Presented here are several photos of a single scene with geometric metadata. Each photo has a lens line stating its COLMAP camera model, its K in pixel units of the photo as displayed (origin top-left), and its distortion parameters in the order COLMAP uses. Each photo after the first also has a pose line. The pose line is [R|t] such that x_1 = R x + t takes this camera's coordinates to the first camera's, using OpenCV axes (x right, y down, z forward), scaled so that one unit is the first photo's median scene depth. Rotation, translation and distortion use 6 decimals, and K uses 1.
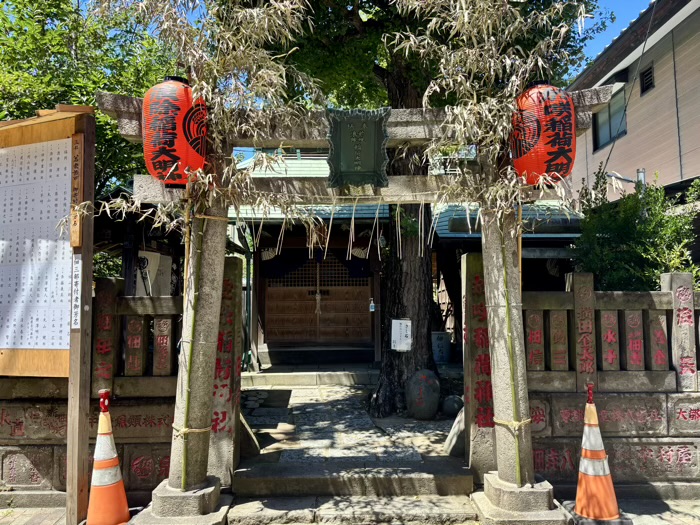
lens RADIAL K [[528.0, 0, 350.0], [0, 528.0, 260.7], [0, 0, 1]] dist [0.066512, -0.074312]
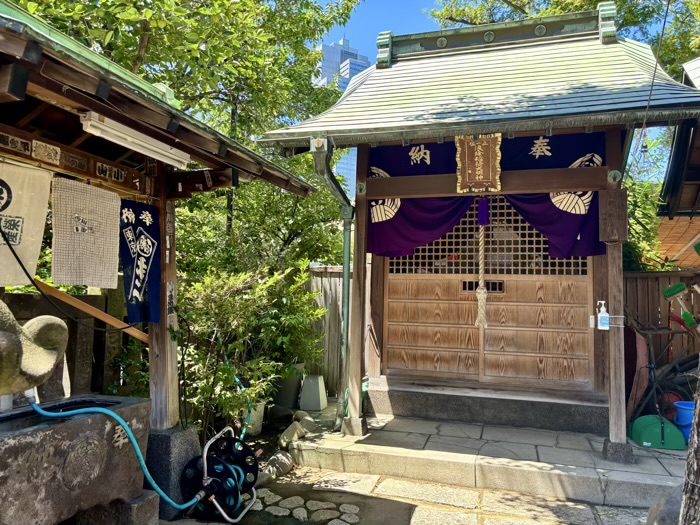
lens RADIAL K [[528.0, 0, 350.0], [0, 528.0, 260.7], [0, 0, 1]] dist [0.066512, -0.074312]
pose [[0.949911, 0.008320, -0.312410, -0.020644], [-0.004765, 0.999915, 0.012141, 0.029806], [0.312484, -0.010044, 0.949870, 0.463705]]
